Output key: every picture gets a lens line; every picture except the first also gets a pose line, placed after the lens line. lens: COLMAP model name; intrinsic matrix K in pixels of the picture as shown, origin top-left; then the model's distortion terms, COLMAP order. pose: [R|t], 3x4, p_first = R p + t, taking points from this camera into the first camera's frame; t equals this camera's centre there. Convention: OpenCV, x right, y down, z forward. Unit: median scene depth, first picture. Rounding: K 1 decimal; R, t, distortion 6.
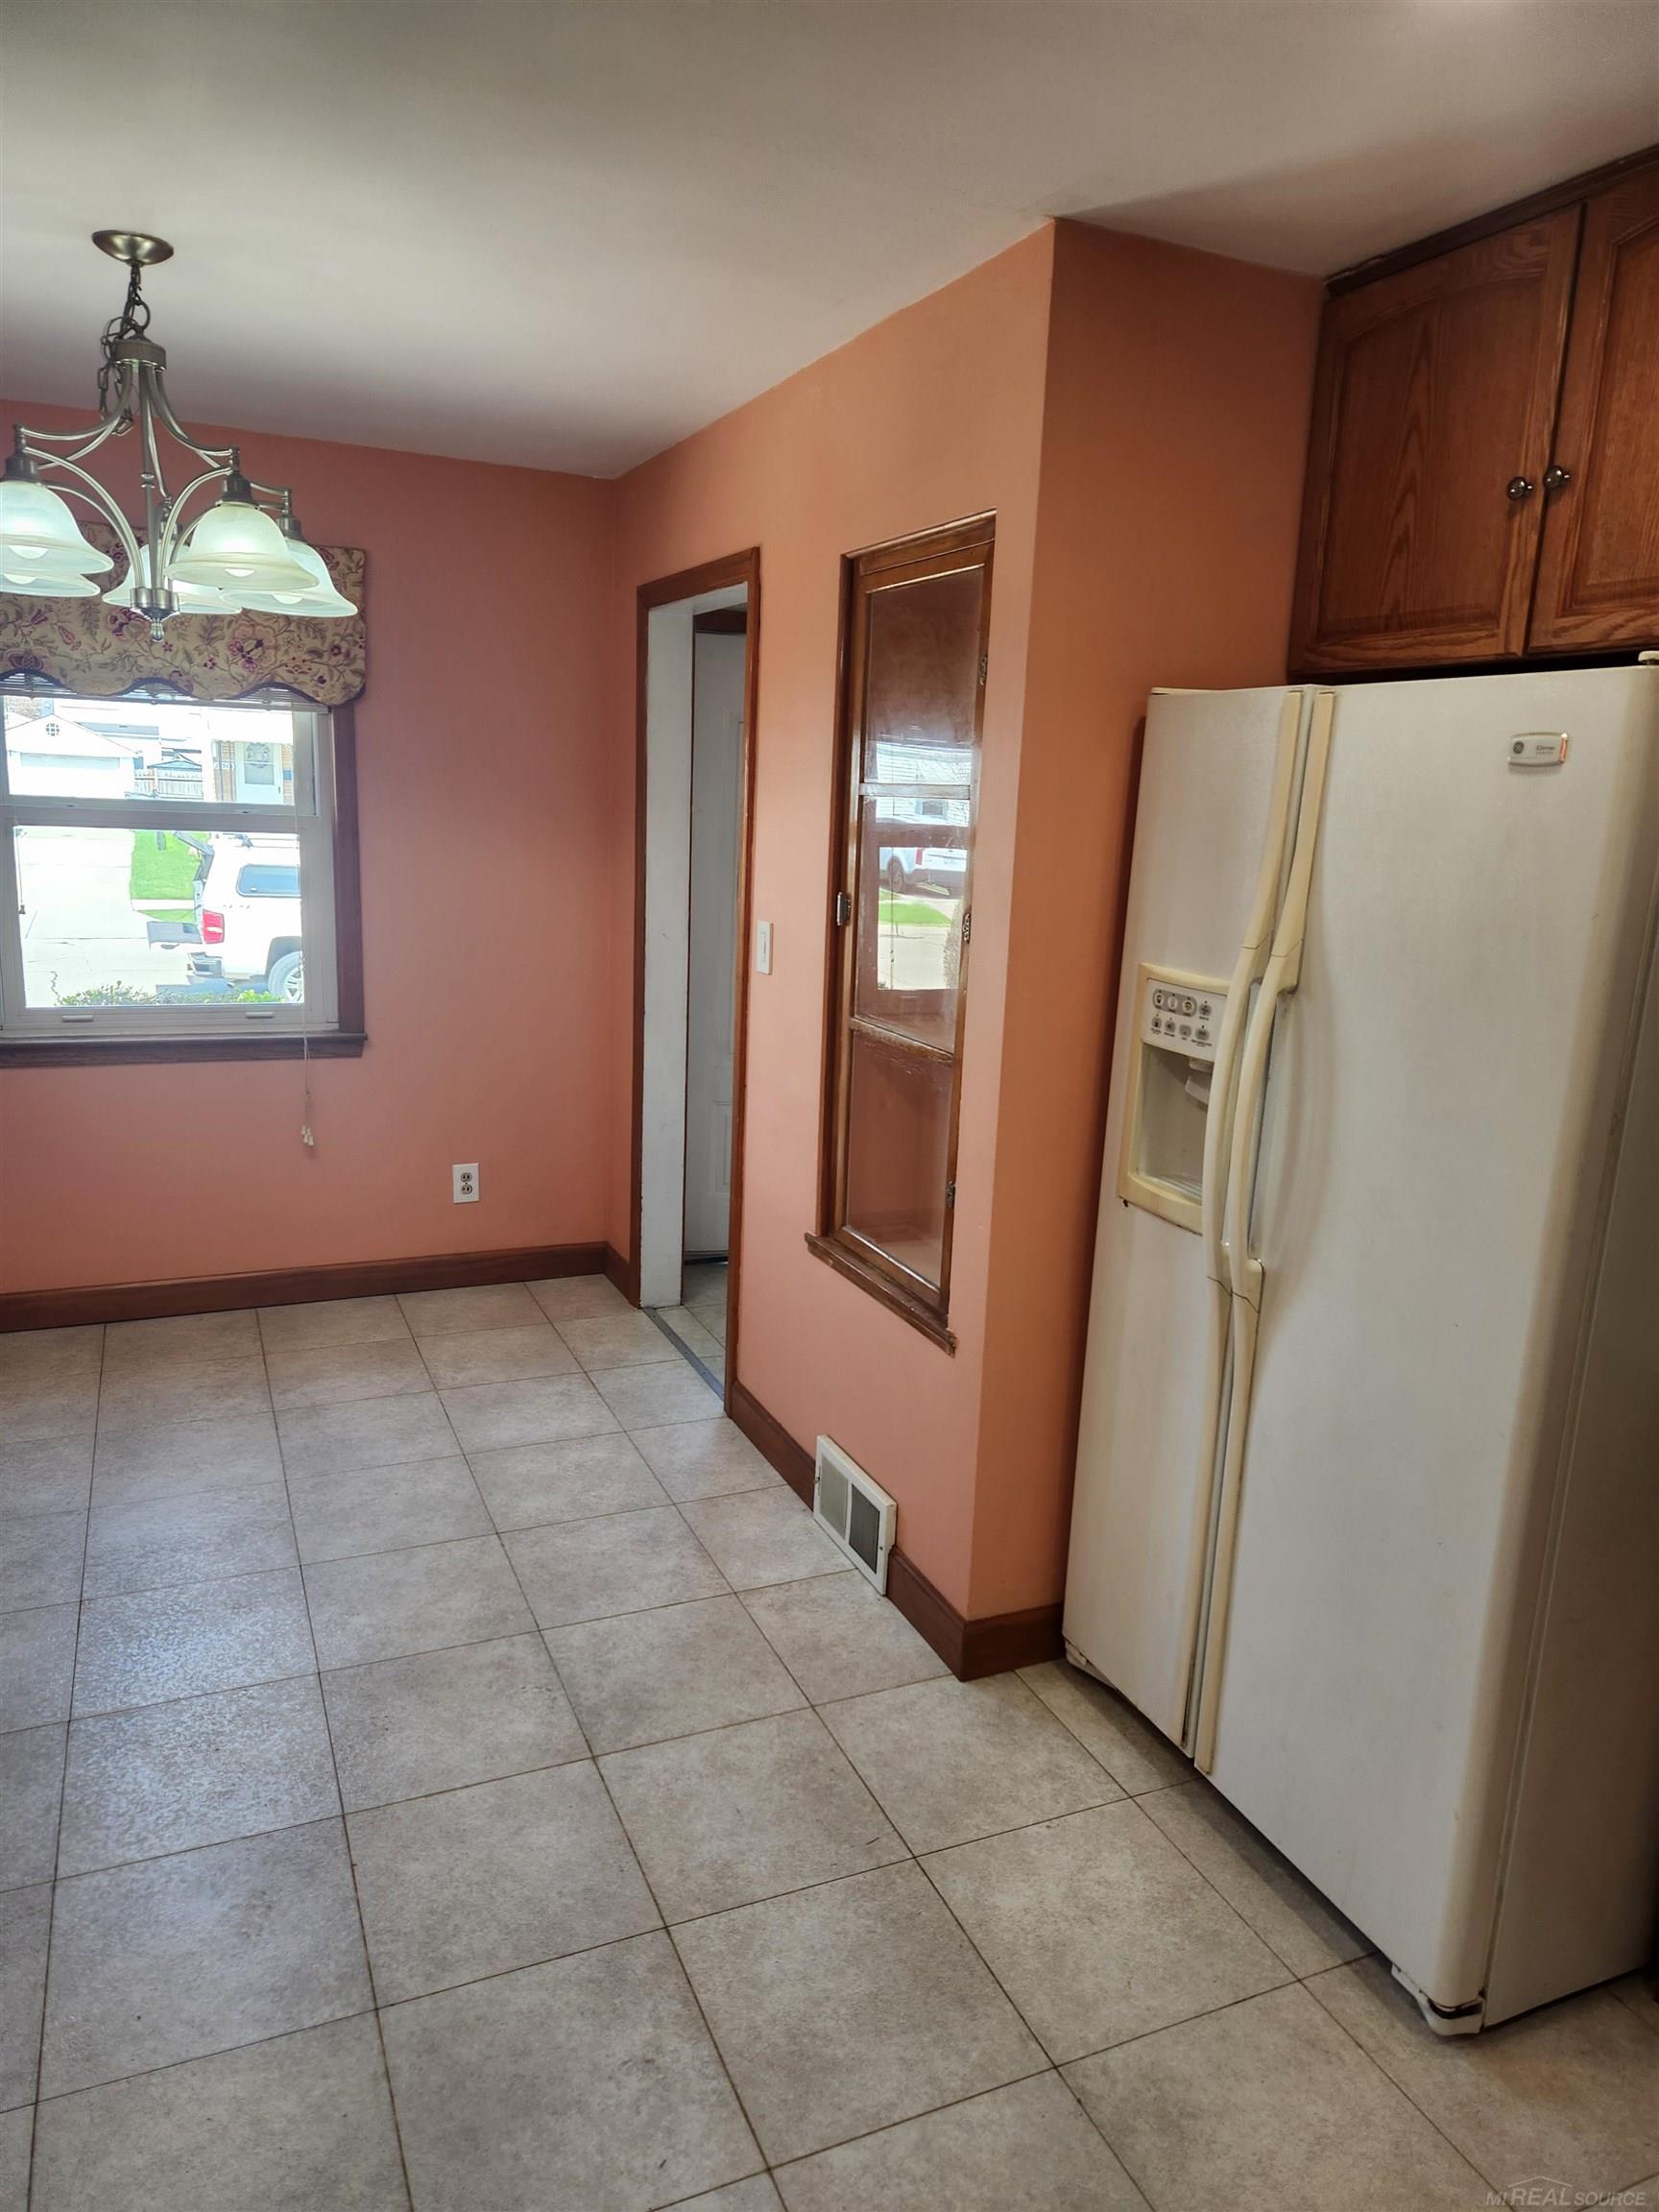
lens RADIAL K [[1480.0, 0, 804.5], [0, 1480.0, 1086.4], [0, 0, 1]] dist [0.089441, -0.081745]
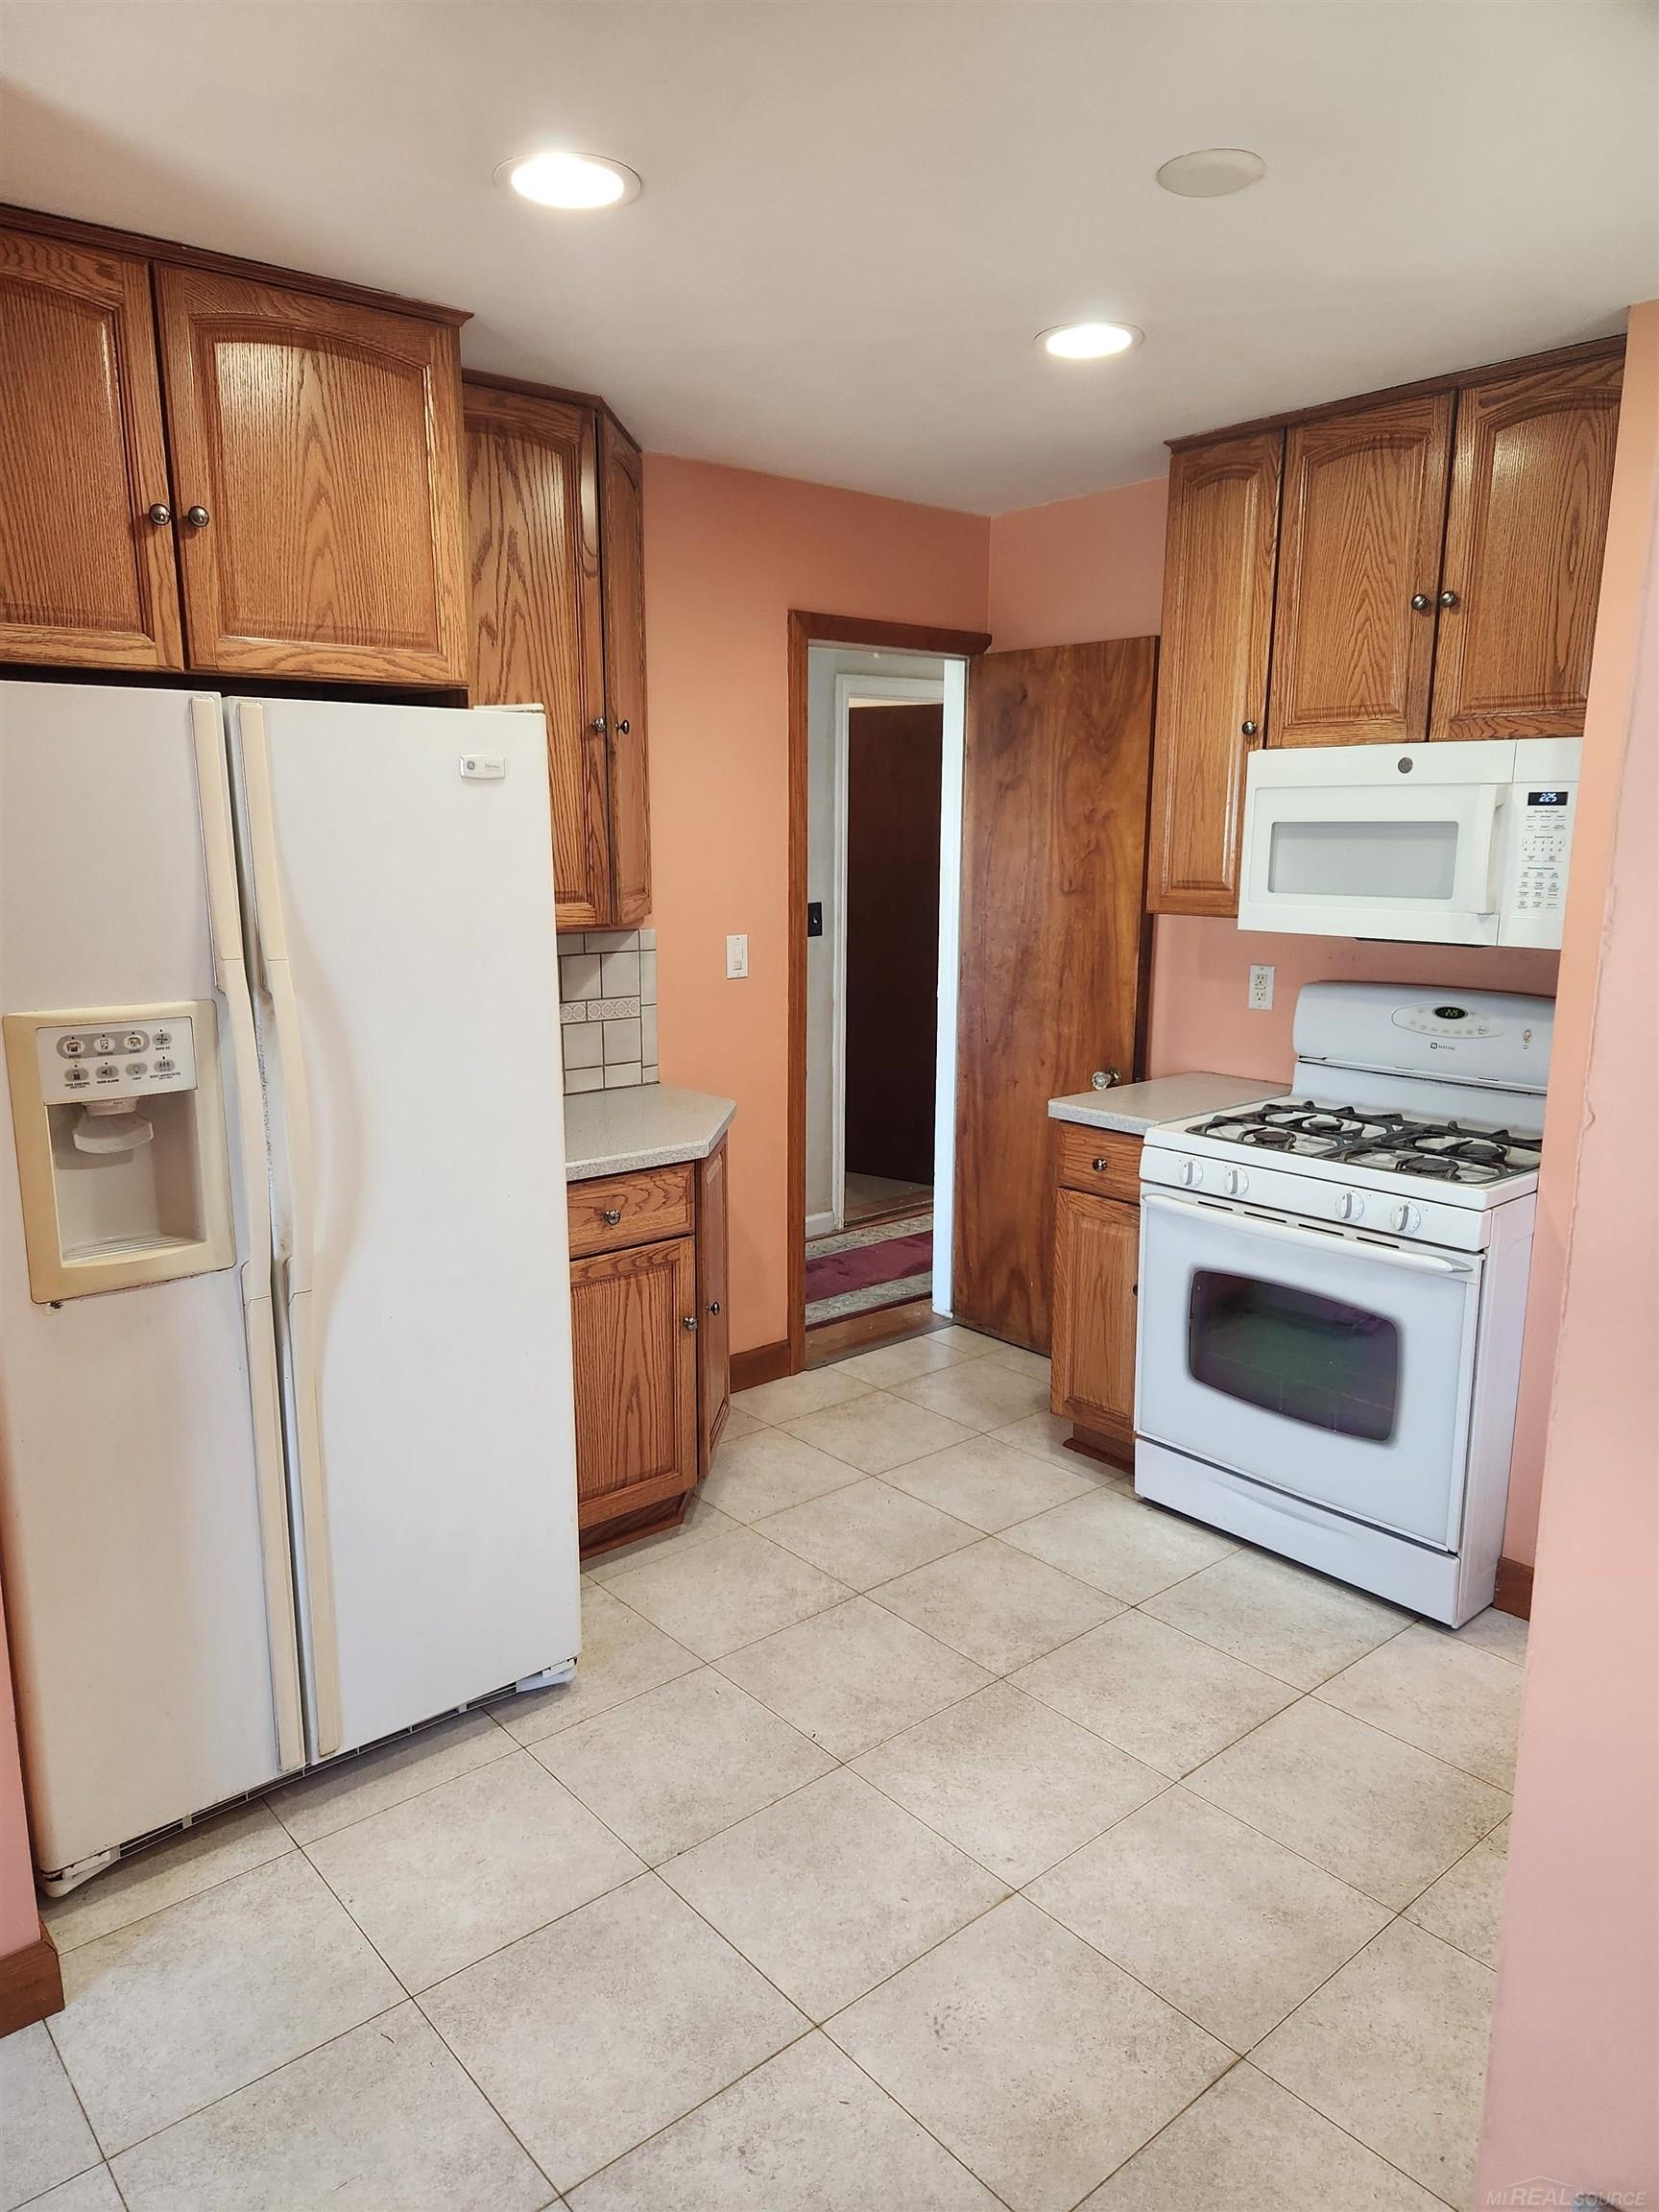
lens RADIAL K [[1500.1, 0, 829.5], [0, 1500.1, 1106.0], [0, 0, 1]] dist [0.045640, -0.028298]
pose [[-0.298061, -0.225096, 0.927627, -0.756554], [0.176192, 0.942126, 0.285228, -0.214580], [-0.938145, 0.248456, -0.241151, 0.888812]]
